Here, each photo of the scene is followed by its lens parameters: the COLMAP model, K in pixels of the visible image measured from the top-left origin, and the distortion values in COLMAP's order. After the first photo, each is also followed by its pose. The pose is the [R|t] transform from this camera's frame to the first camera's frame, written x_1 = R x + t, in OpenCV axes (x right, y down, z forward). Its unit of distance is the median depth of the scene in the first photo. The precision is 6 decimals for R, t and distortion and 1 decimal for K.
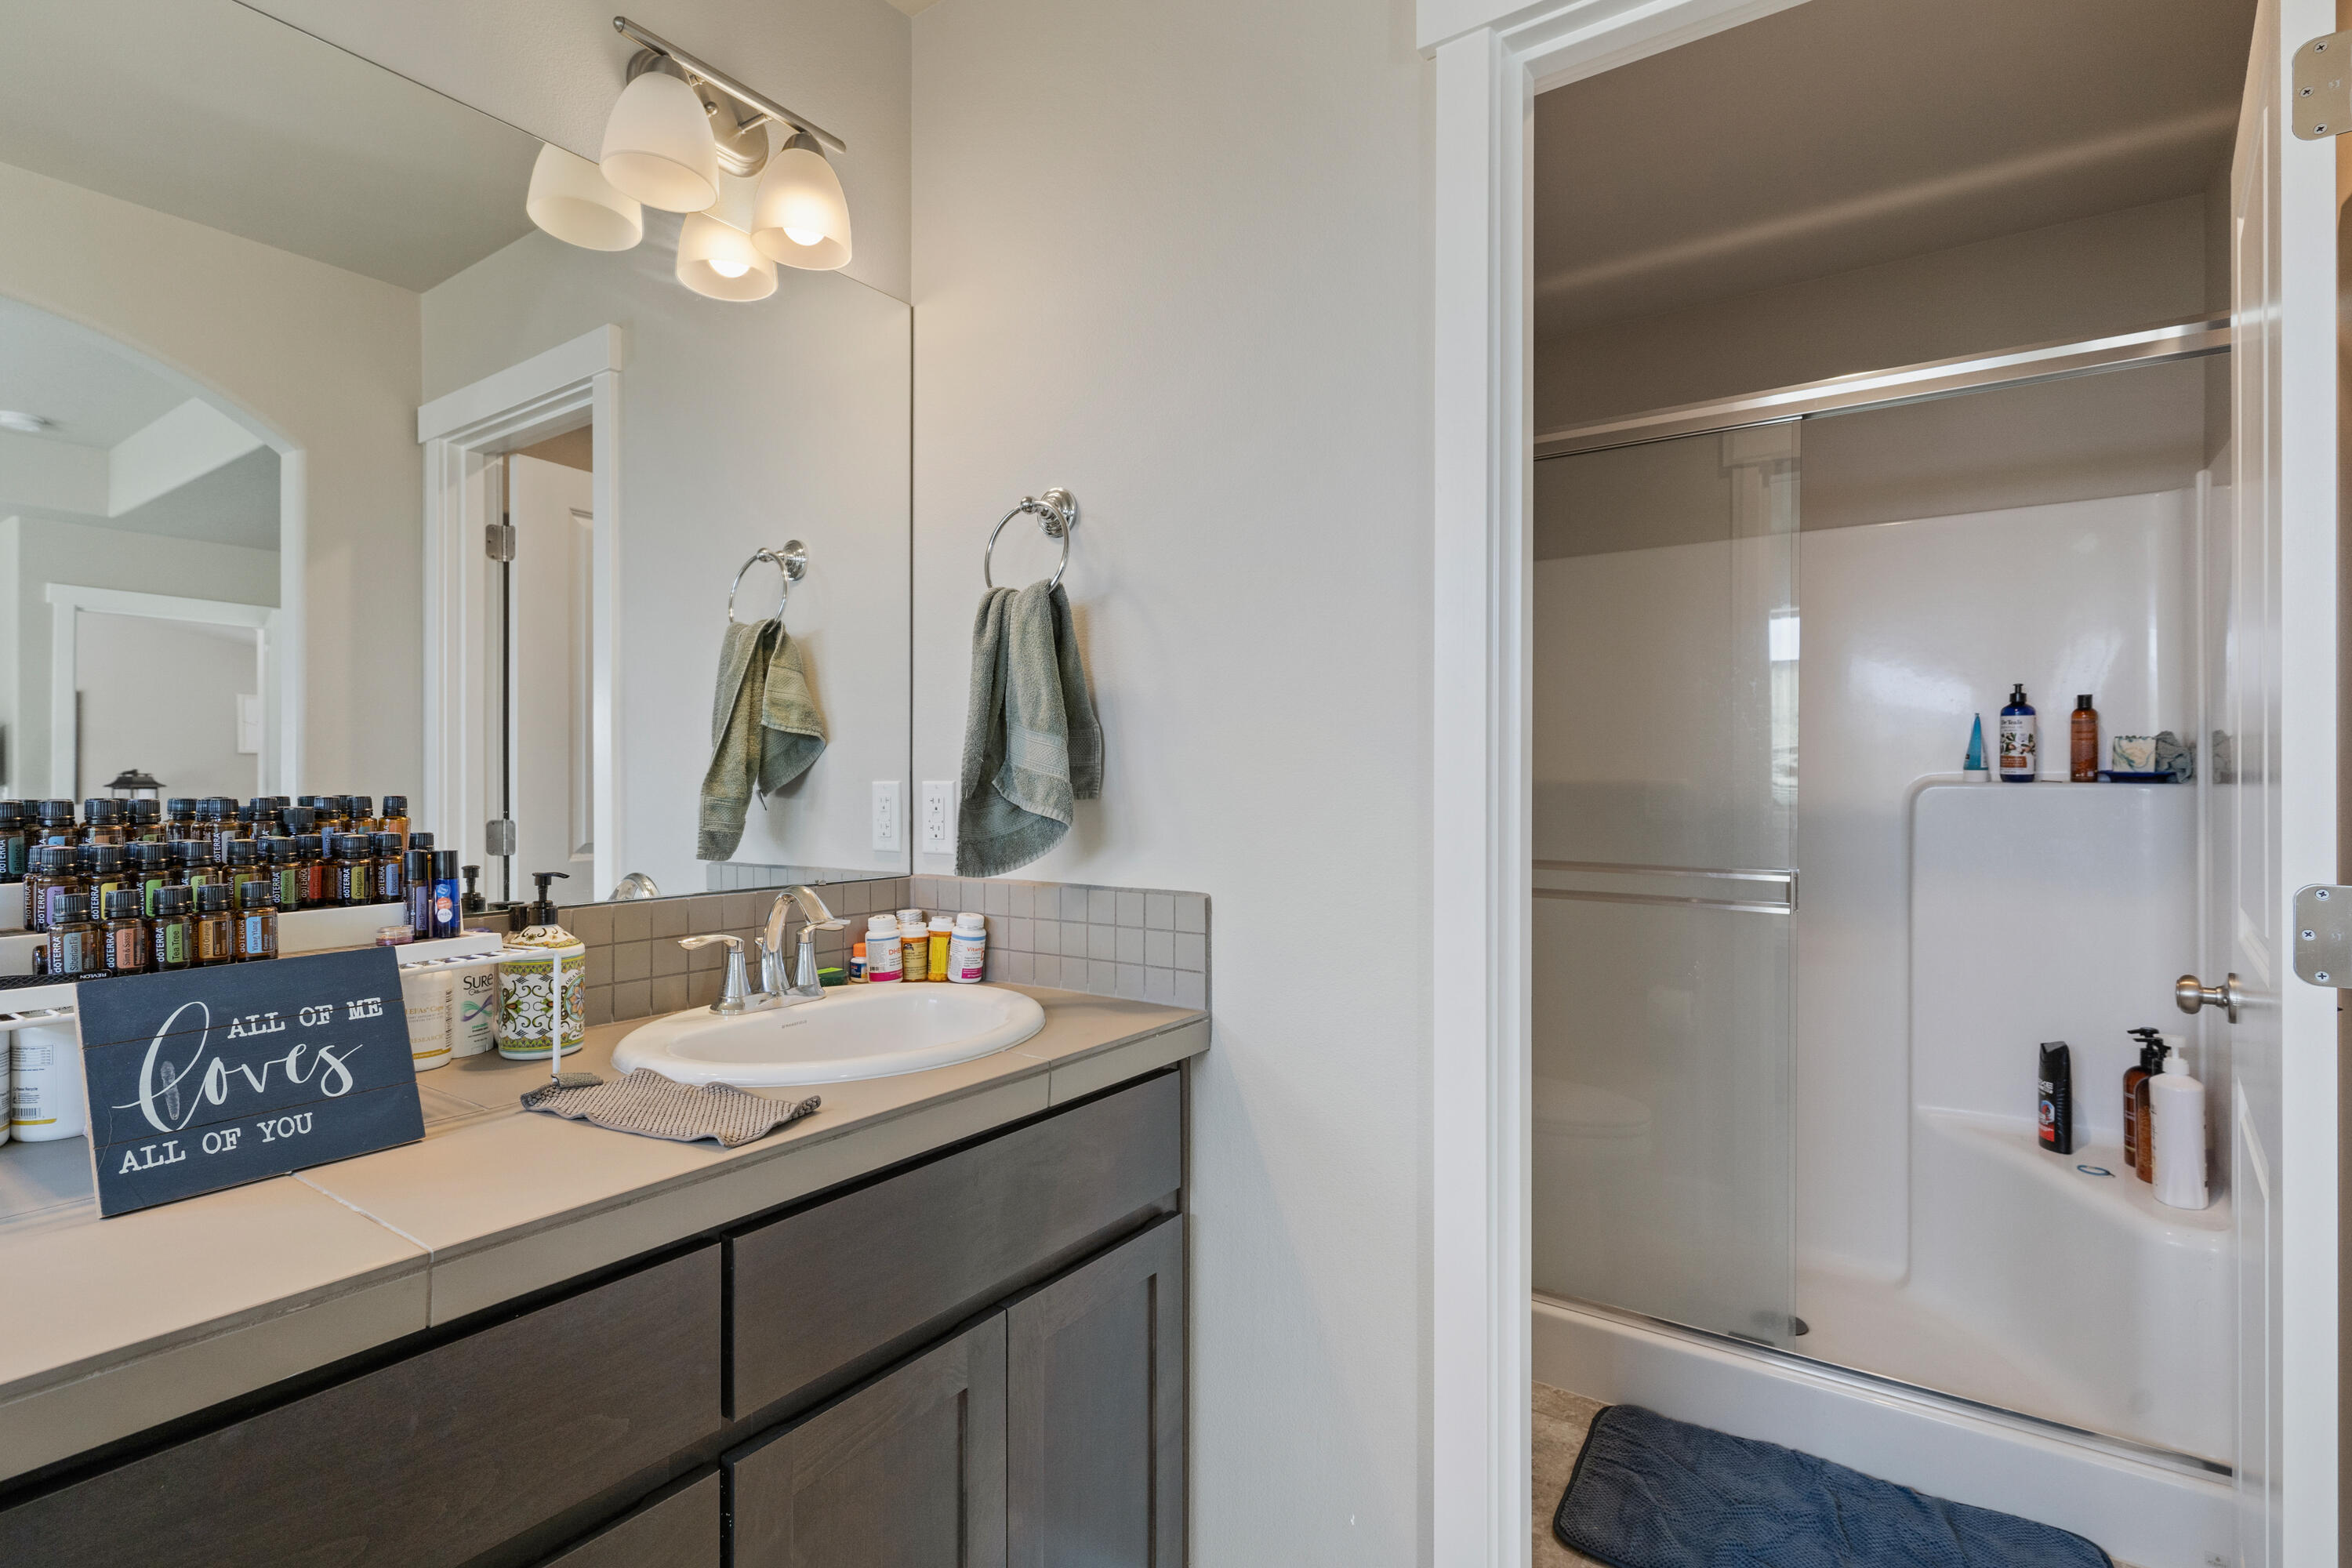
lens RADIAL K [[1138.7, 0, 1182.1], [0, 1138.7, 783.5], [0, 0, 1]] dist [0.003704, -0.001287]
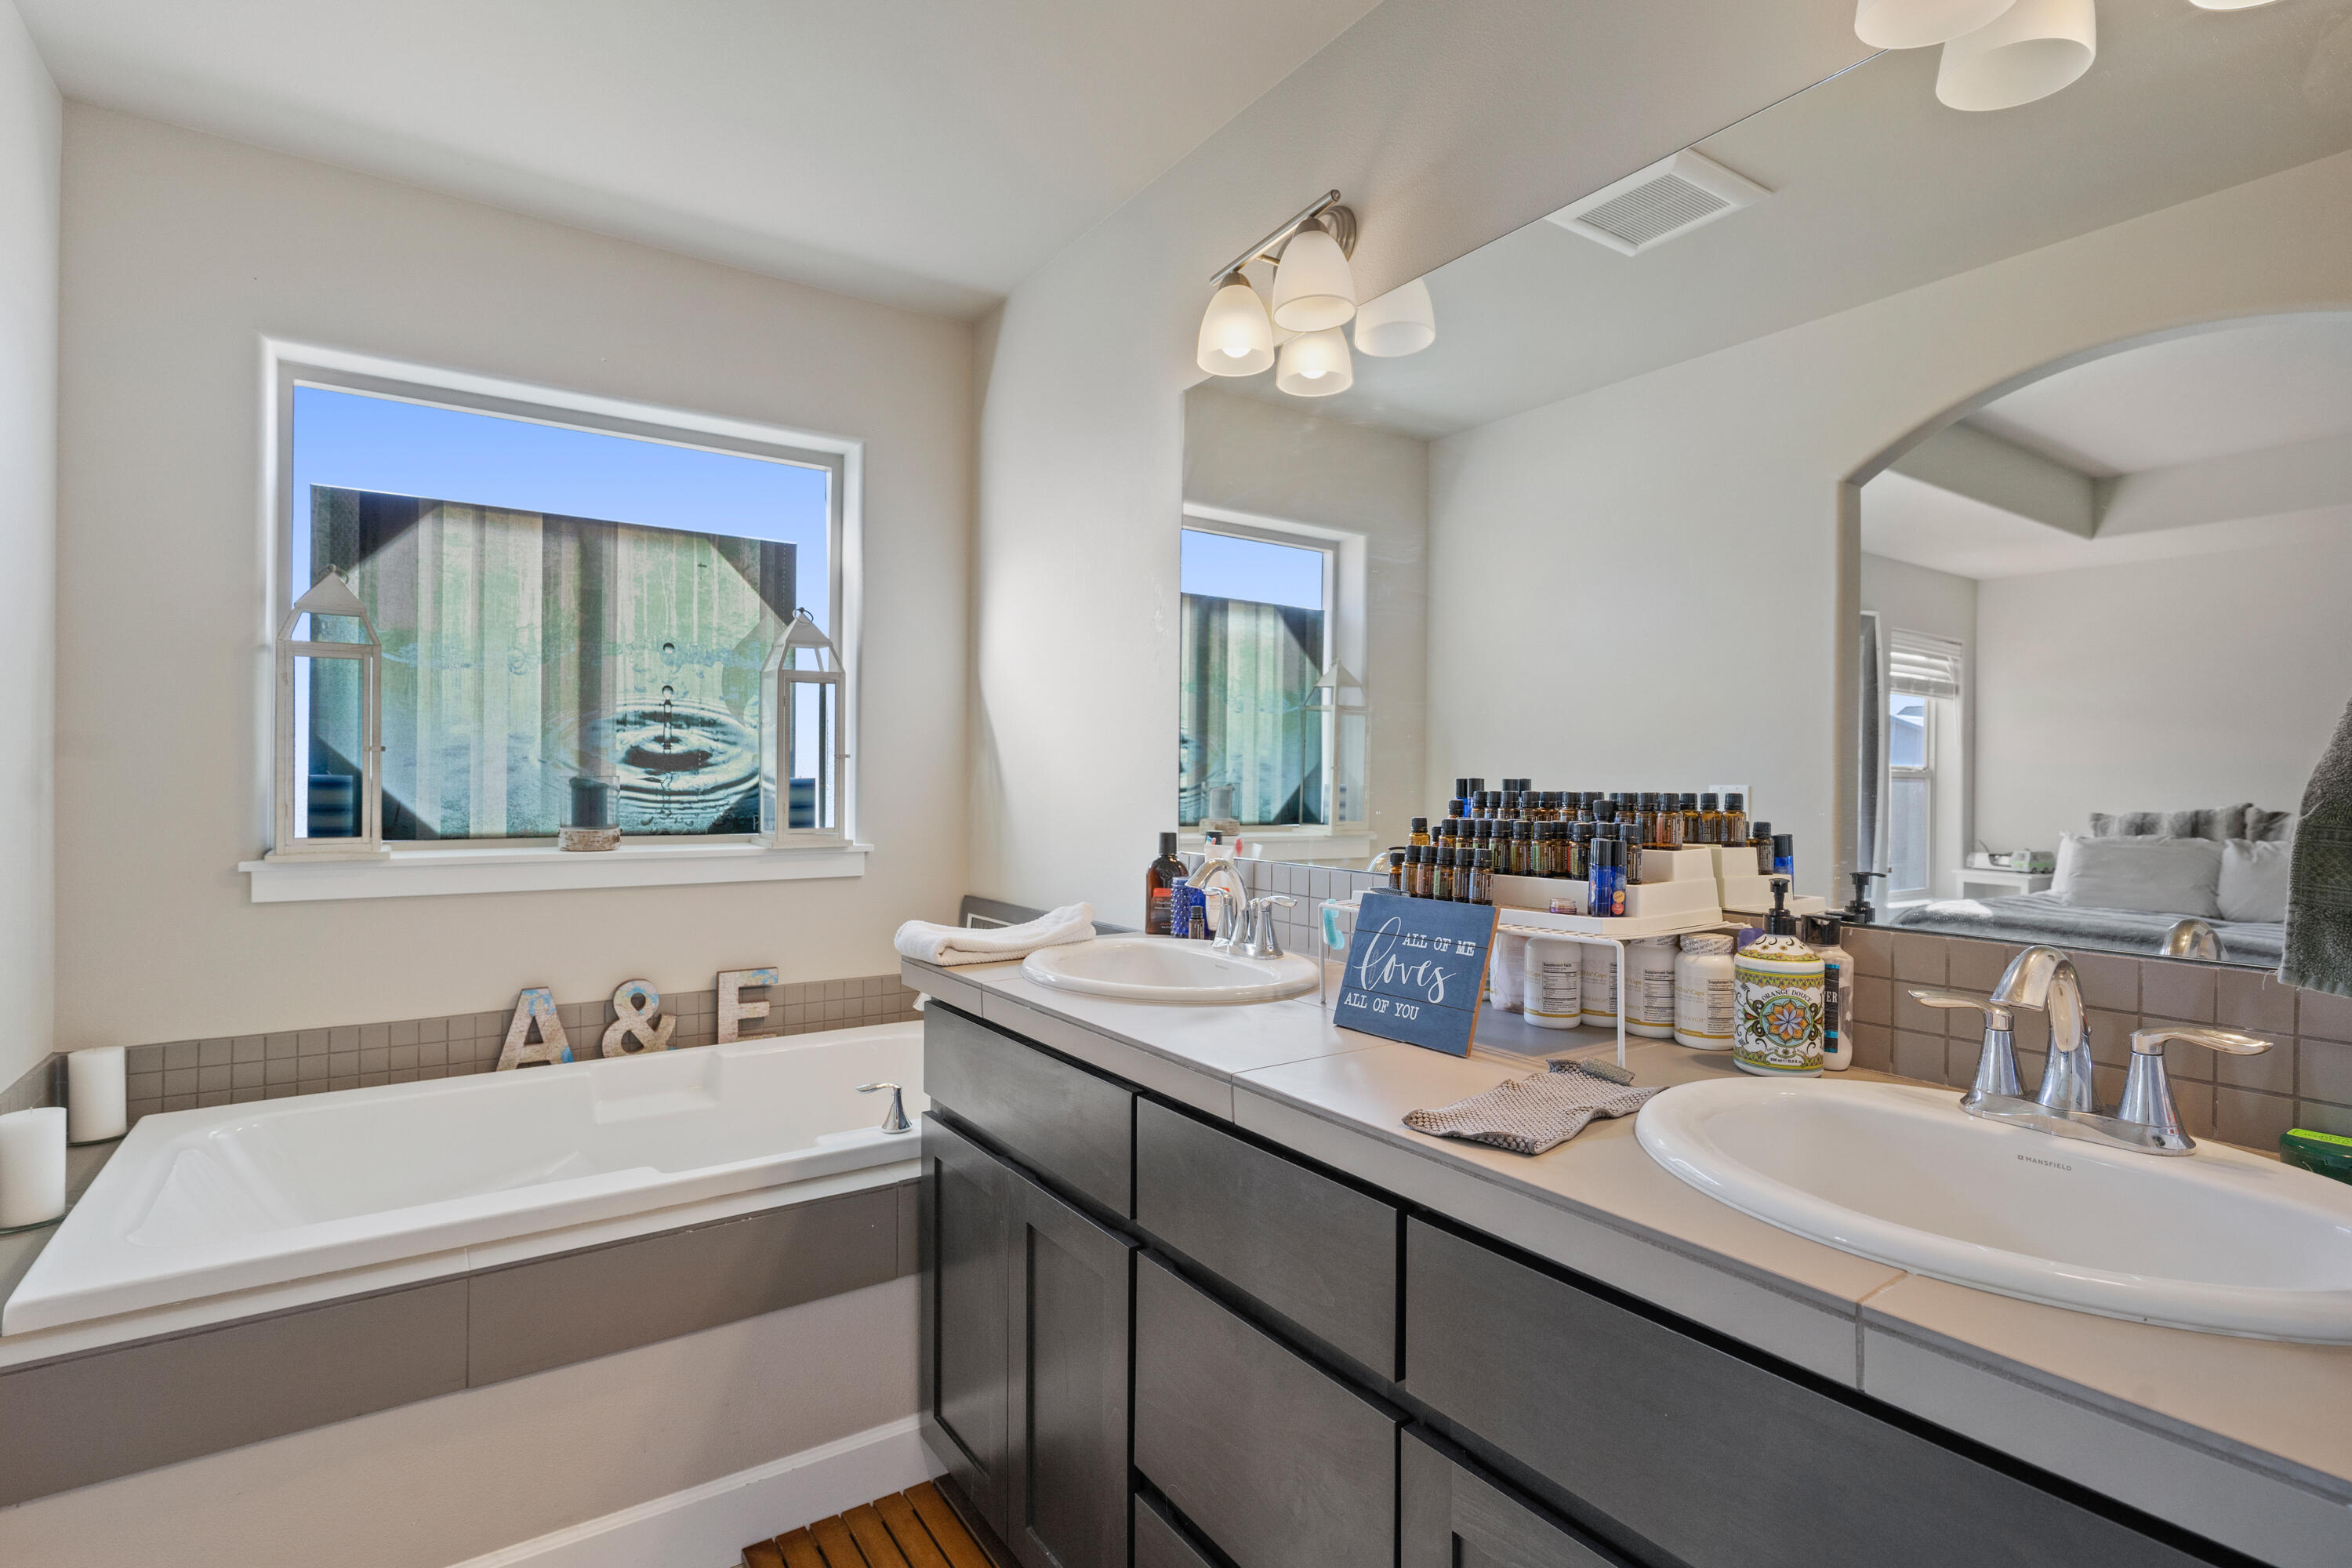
lens RADIAL K [[1138.7, 0, 1180.1], [0, 1138.7, 776.8], [0, 0, 1]] dist [0.003704, -0.001287]
pose [[-0.367636, -0.003503, -0.929963, 0.656451], [-0.008116, 0.999967, -0.000558, -0.000594], [0.929935, 0.007343, -0.367652, 1.186502]]
